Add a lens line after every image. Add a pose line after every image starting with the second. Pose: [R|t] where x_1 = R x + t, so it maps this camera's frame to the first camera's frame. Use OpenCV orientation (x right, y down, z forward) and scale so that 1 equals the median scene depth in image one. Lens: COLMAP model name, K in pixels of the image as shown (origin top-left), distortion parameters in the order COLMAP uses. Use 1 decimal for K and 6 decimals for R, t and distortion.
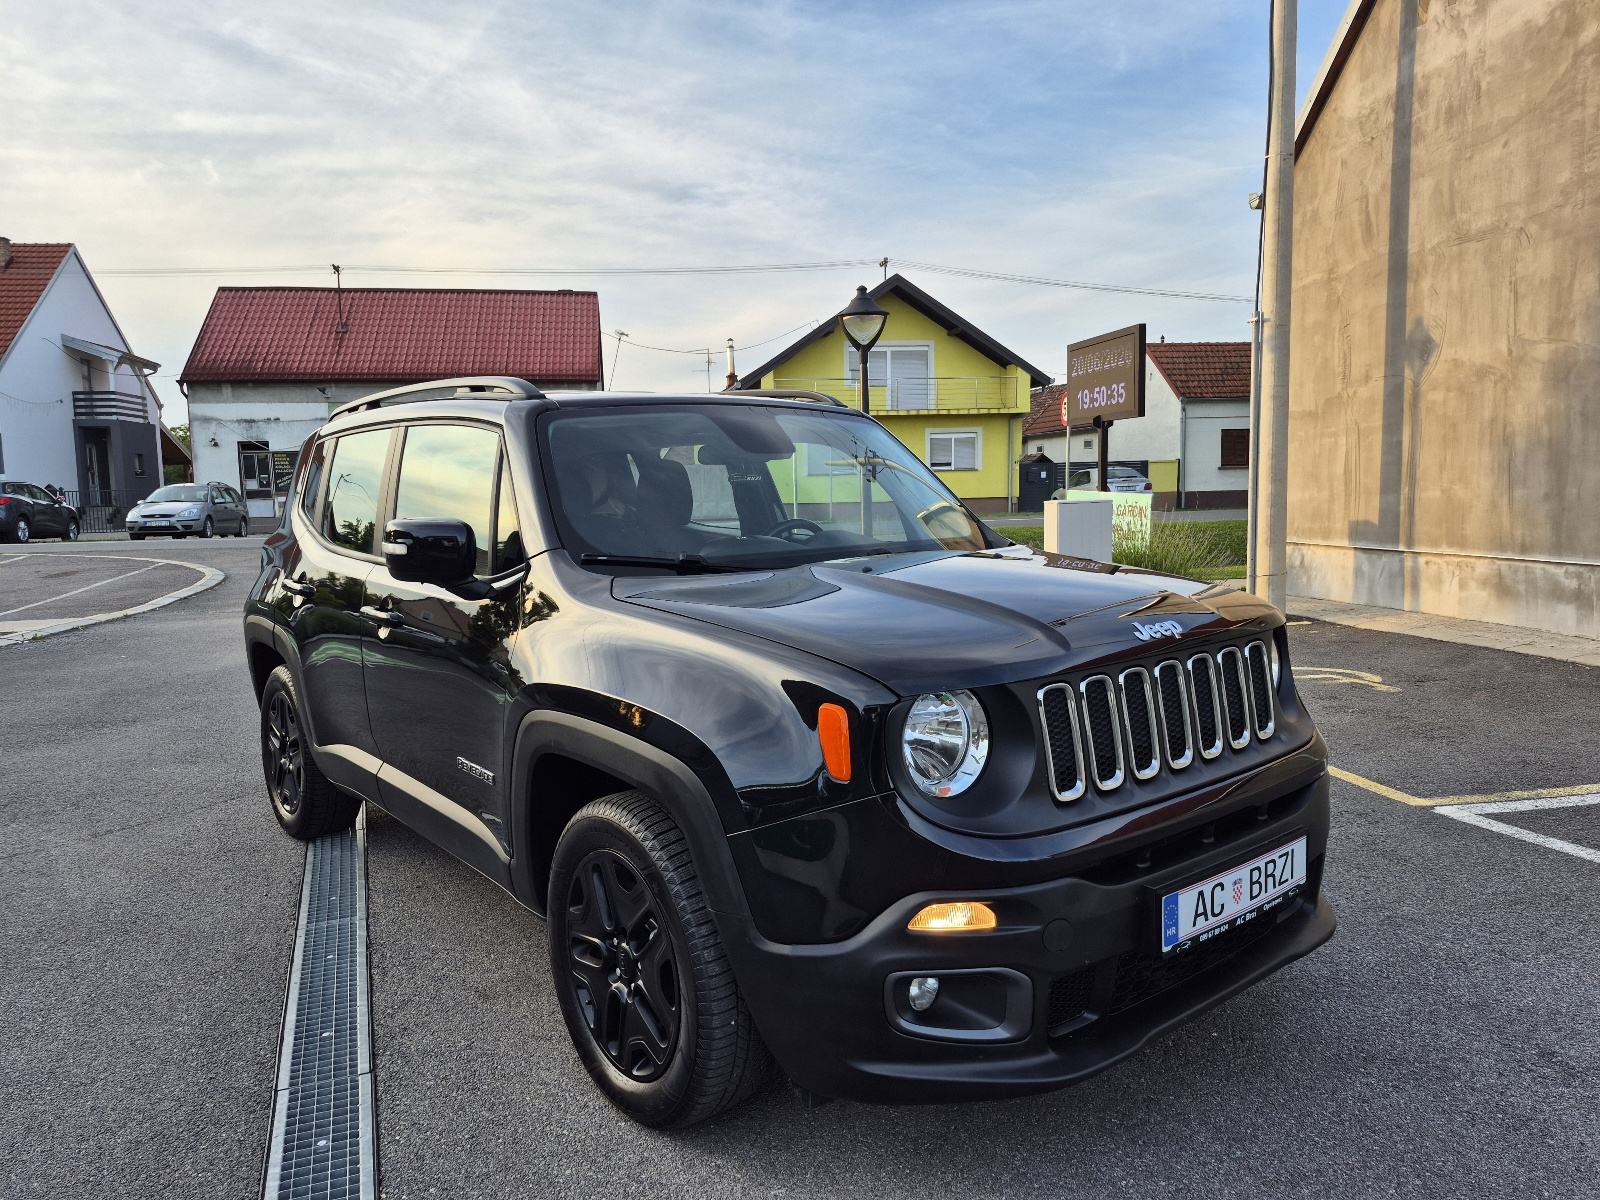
lens RADIAL K [[1102.3, 0, 799.1], [0, 1102.3, 609.6], [0, 0, 1]] dist [0.068216, -0.065852]
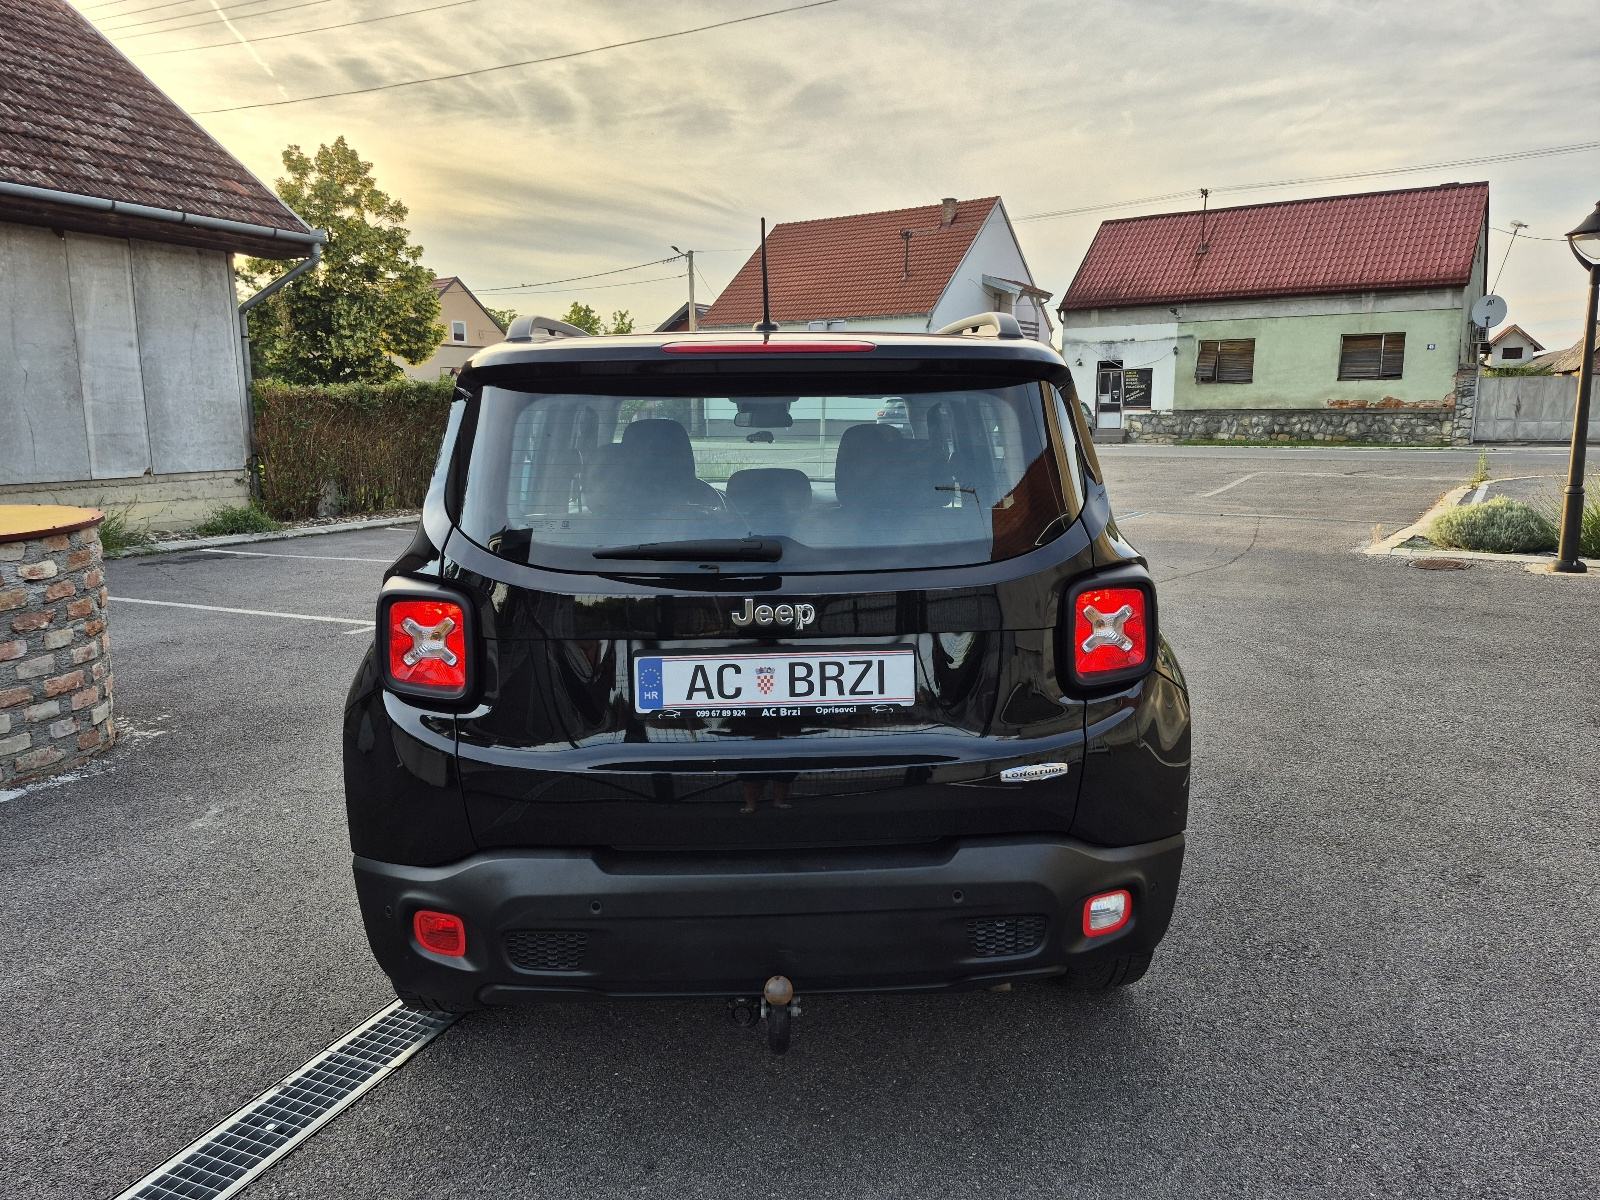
lens RADIAL K [[1102.3, 0, 807.5], [0, 1102.3, 600.7], [0, 0, 1]] dist [0.068216, -0.065852]
pose [[0.733547, 0.133447, -0.666408, 0.069129], [-0.085437, 0.990862, 0.104374, -0.000753], [0.674247, -0.019627, 0.738245, -0.041781]]
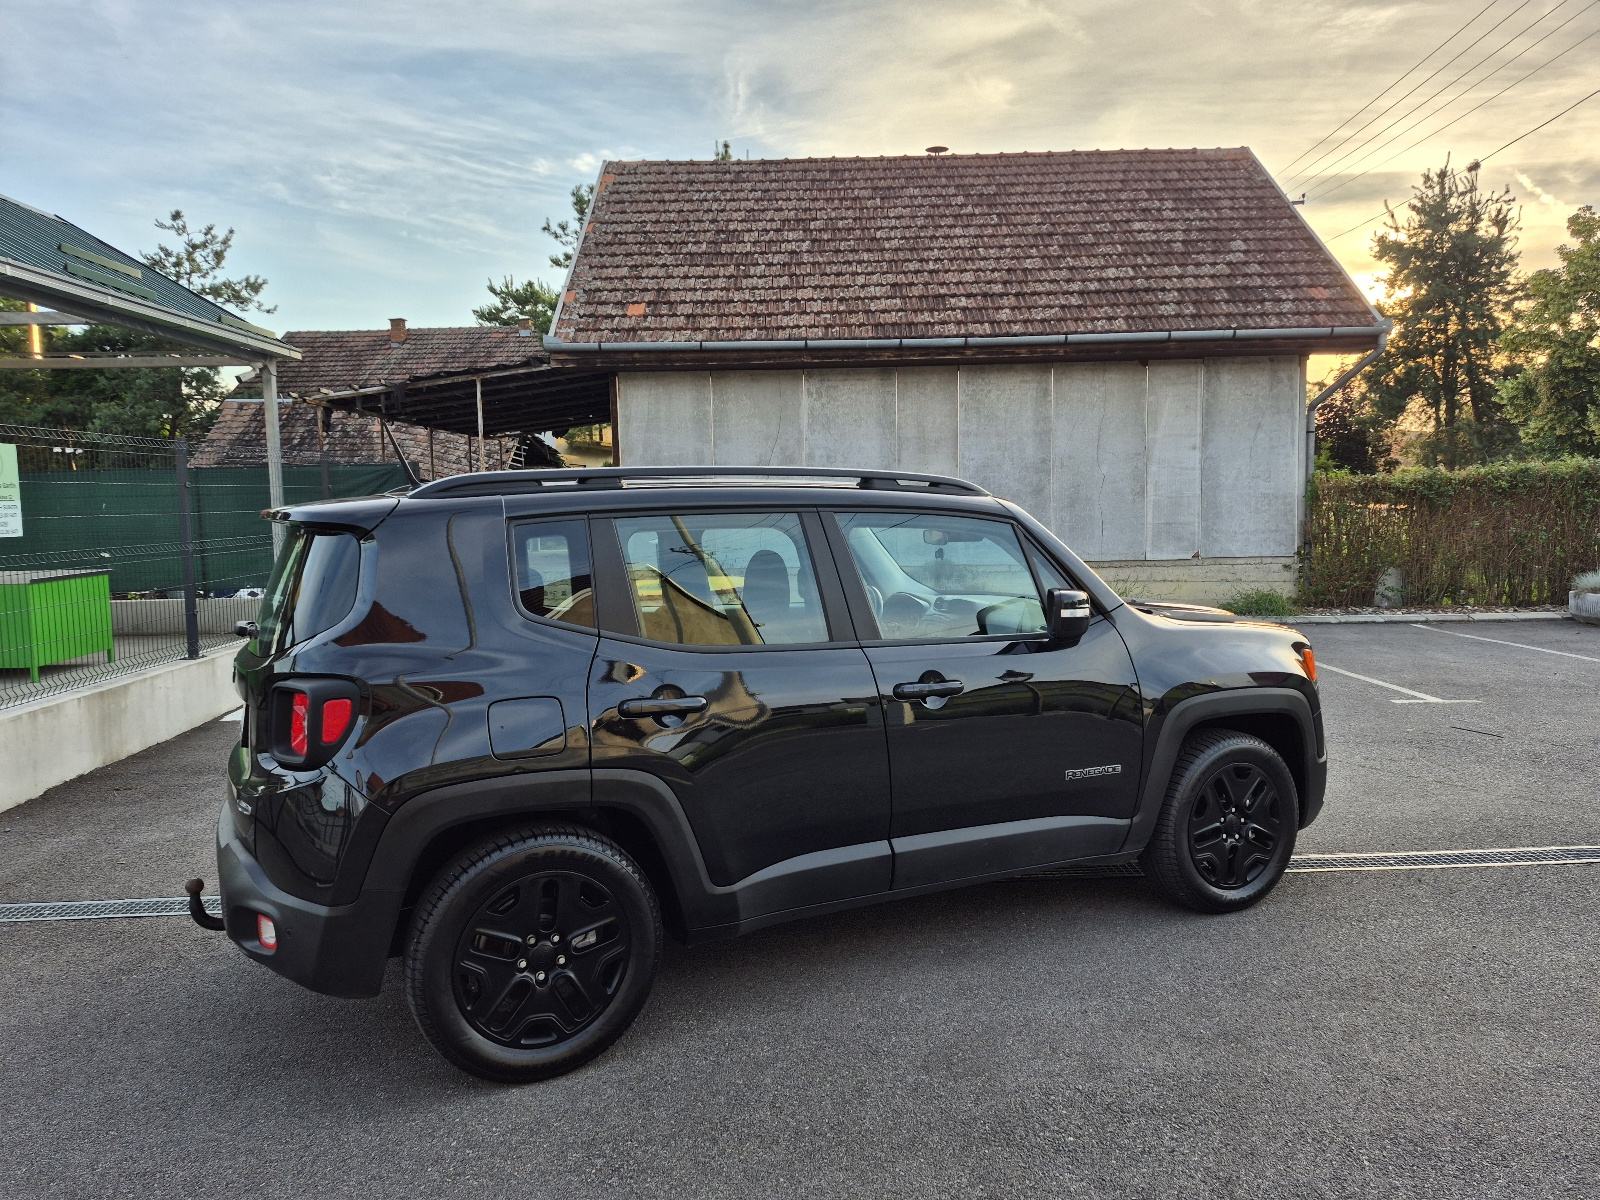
lens RADIAL K [[1102.3, 0, 810.0], [0, 1102.3, 596.8], [0, 0, 1]] dist [0.068216, -0.065852]
pose [[-0.324948, 0.108406, -0.939498, 0.106024], [-0.076559, 0.987133, 0.140382, -0.018456], [0.942628, 0.117544, -0.312468, 0.080302]]
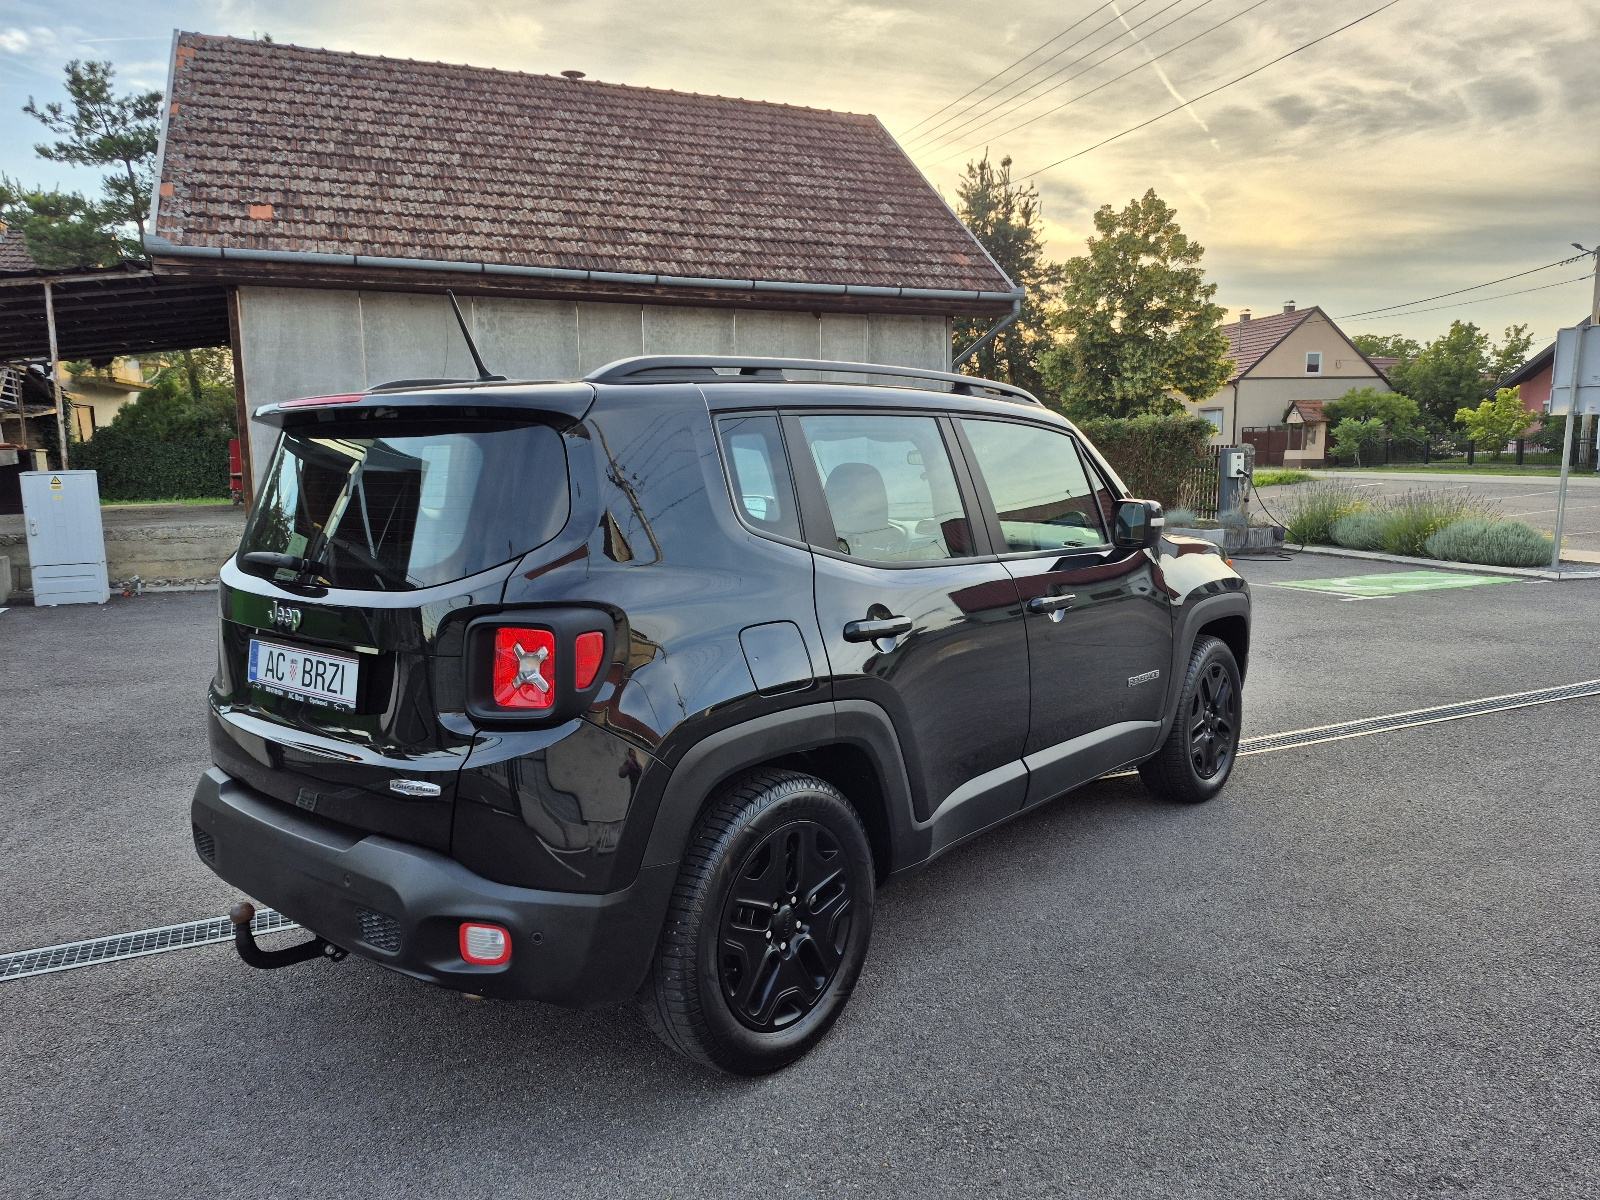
lens RADIAL K [[1102.3, 0, 815.5], [0, 1102.3, 602.6], [0, 0, 1]] dist [0.068216, -0.065852]
pose [[0.073572, 0.153915, -0.985341, 0.104307], [-0.096815, 0.984455, 0.146548, -0.008936], [0.992580, 0.084614, 0.087329, 0.029248]]
